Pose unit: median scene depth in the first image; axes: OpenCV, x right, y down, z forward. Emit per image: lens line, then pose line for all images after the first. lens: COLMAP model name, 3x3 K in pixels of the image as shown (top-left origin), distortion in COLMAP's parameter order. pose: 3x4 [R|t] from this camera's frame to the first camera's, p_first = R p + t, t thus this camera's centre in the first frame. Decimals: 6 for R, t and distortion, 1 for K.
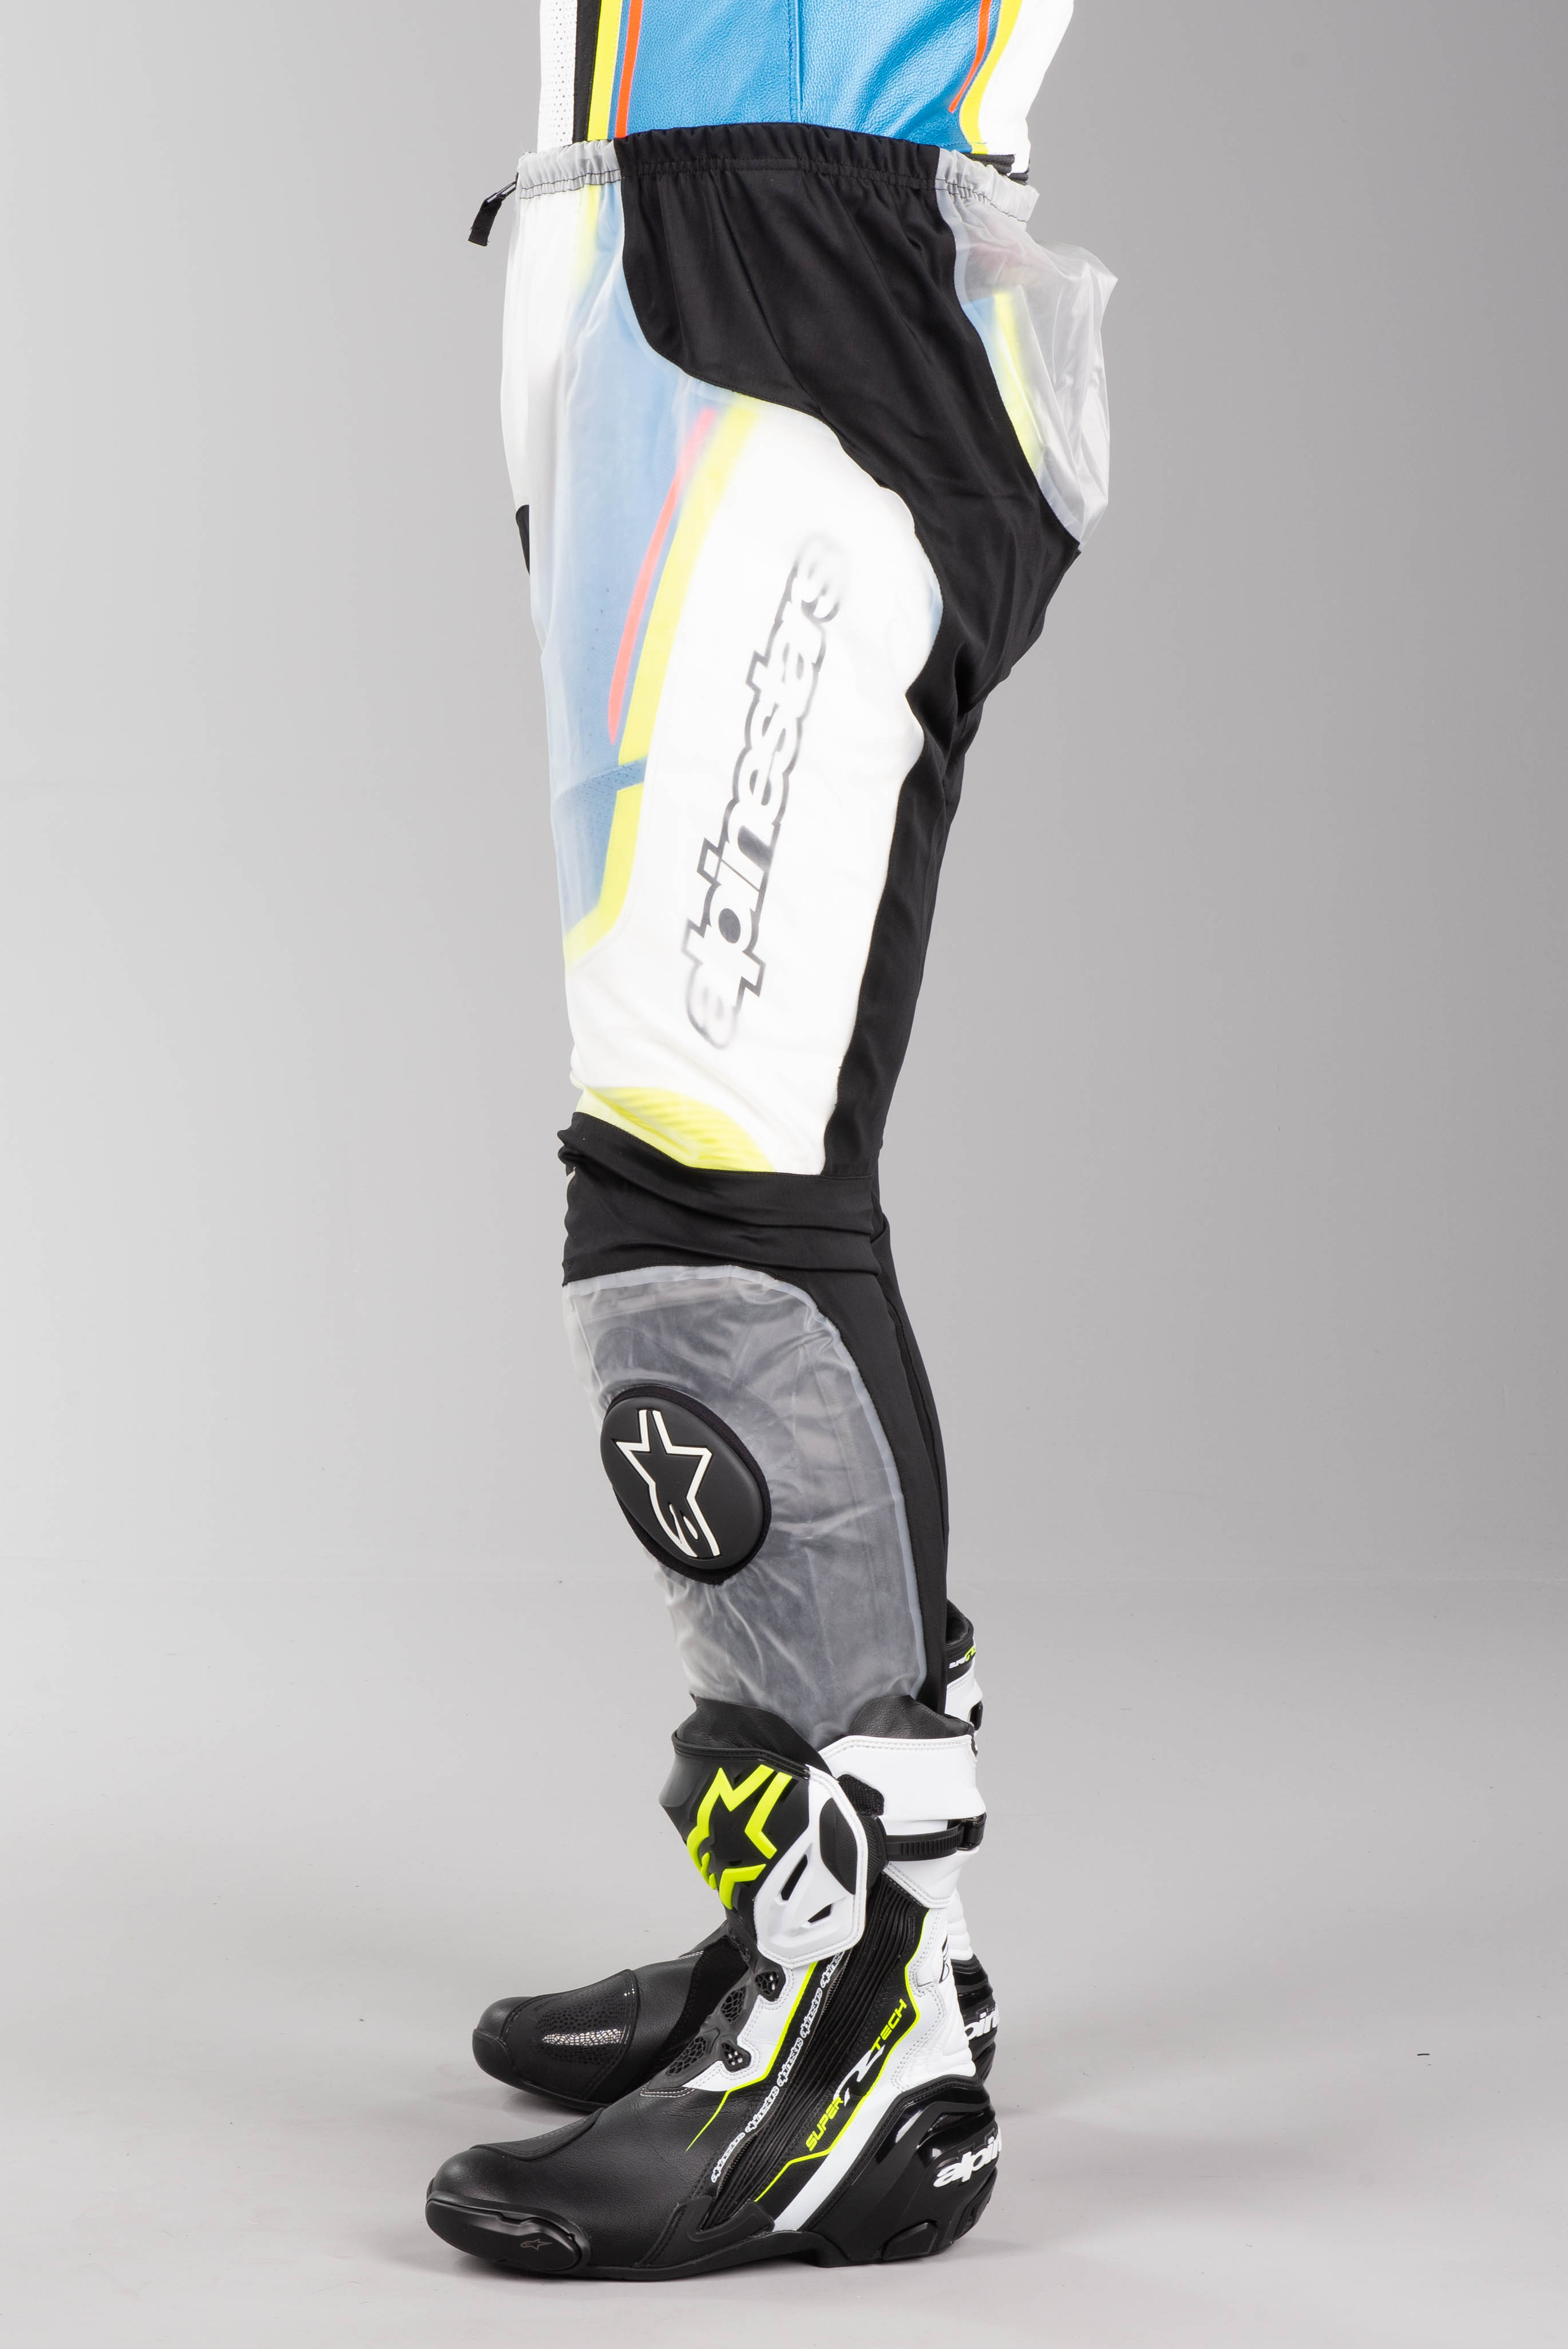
lens RADIAL K [[4680.3, 0, 790.3], [0, 4680.3, 1183.0], [0, 0, 1]] dist [0.200758, 0.000000]
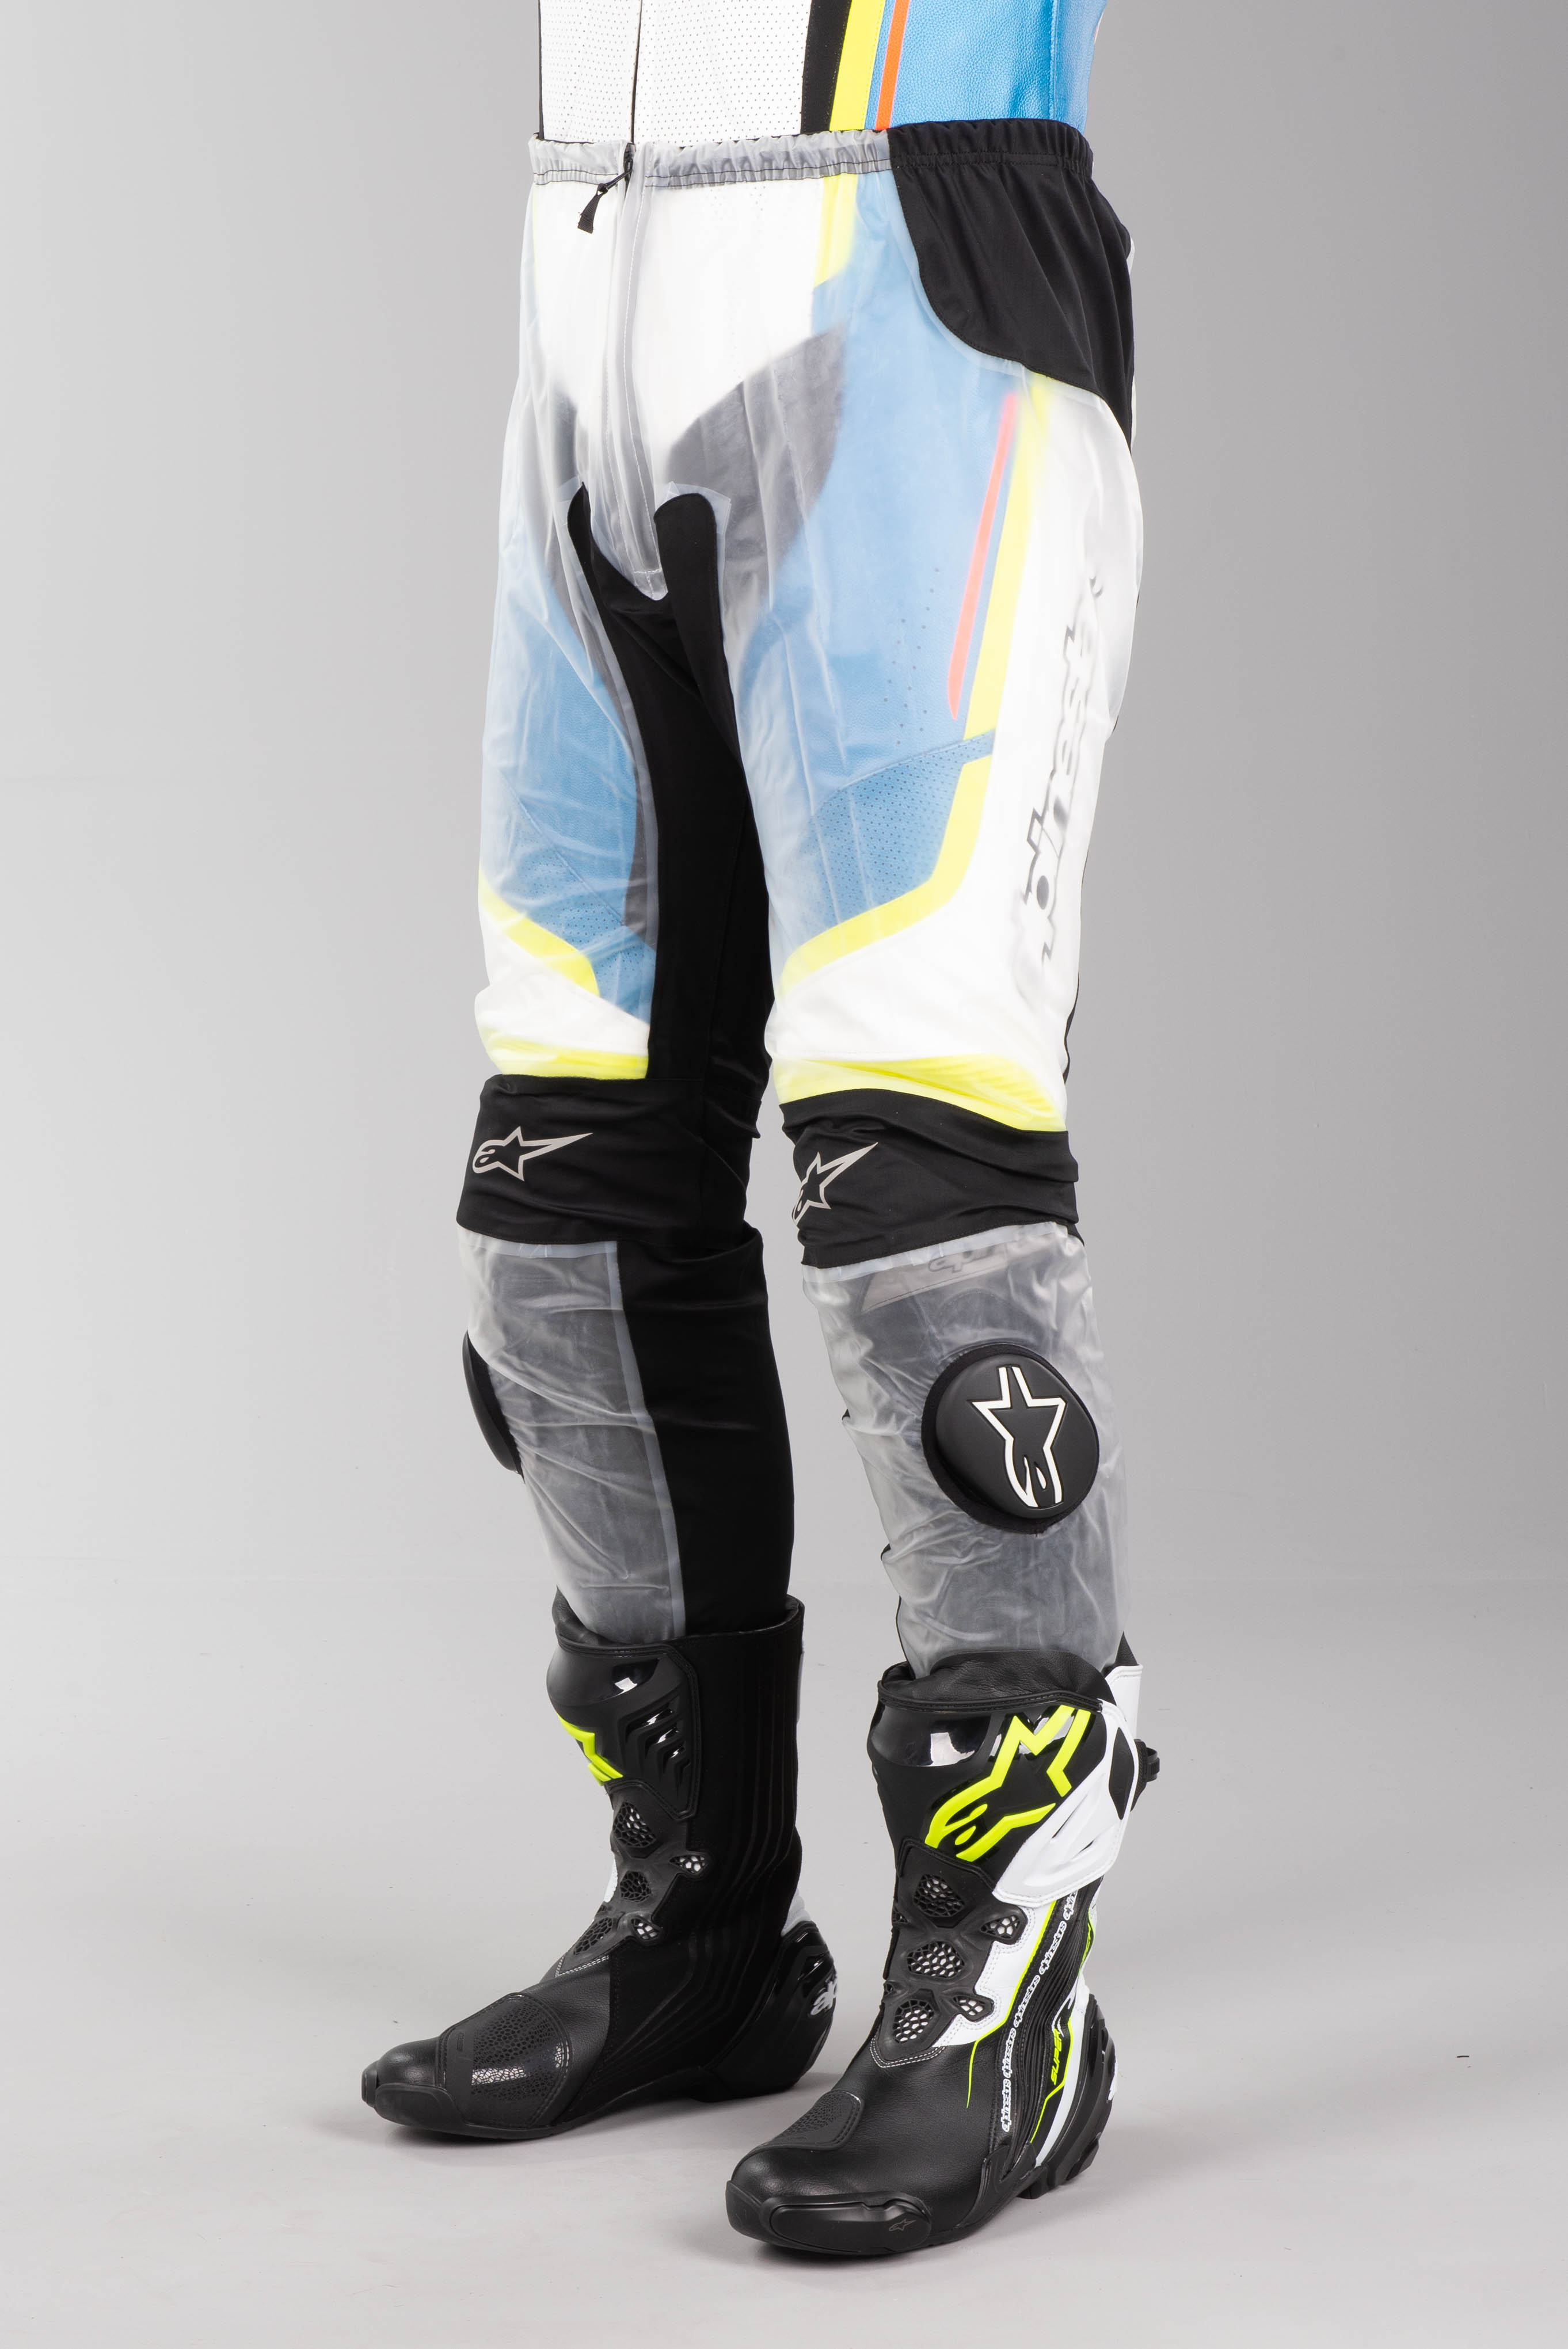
lens RADIAL K [[4680.9, 0, 785.5], [0, 4680.9, 1182.0], [0, 0, 1]] dist [0.200758, 0.000000]
pose [[0.778977, -0.070940, 0.623026, -0.700987], [0.093119, 0.995650, -0.003060, 0.006733], [-0.620099, 0.060400, 0.782195, 0.226184]]
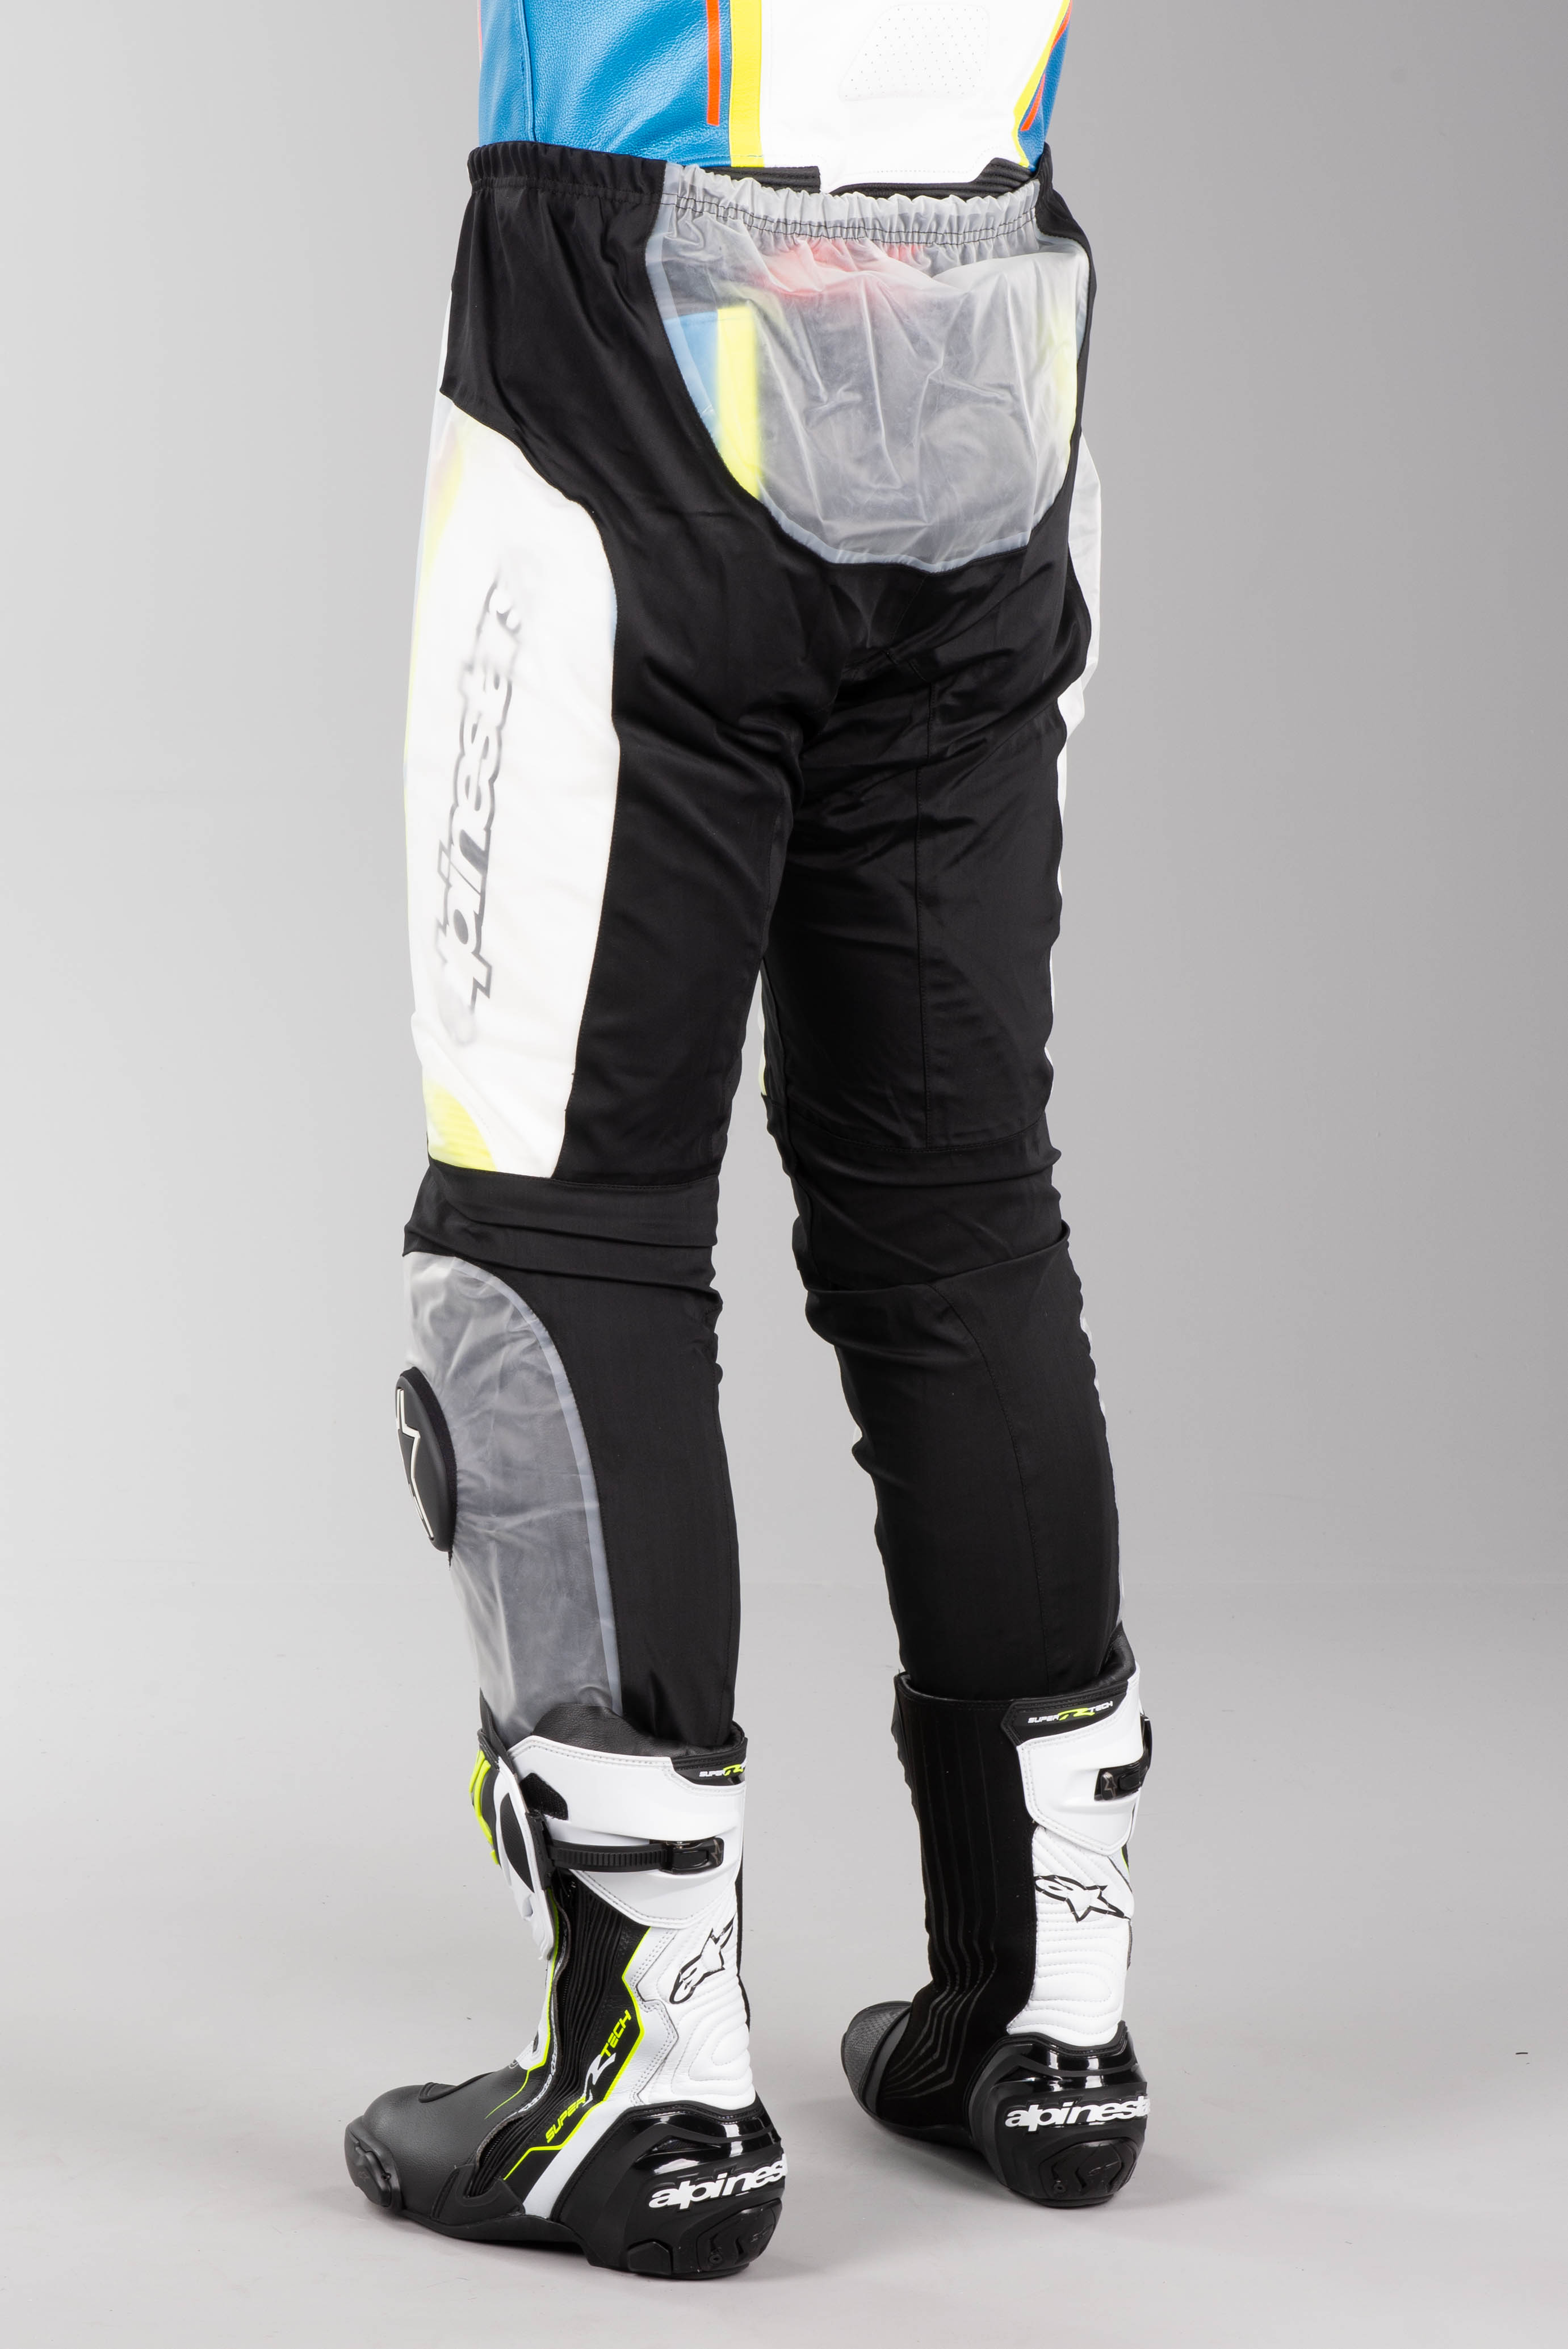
lens RADIAL K [[4680.9, 0, 784.4], [0, 4680.9, 1151.5], [0, 0, 1]] dist [0.200758, 0.000000]
pose [[0.792322, 0.088490, -0.603652, 0.661493], [-0.091308, 0.995481, 0.026082, -0.038804], [0.603232, 0.034453, 0.796821, 0.224639]]
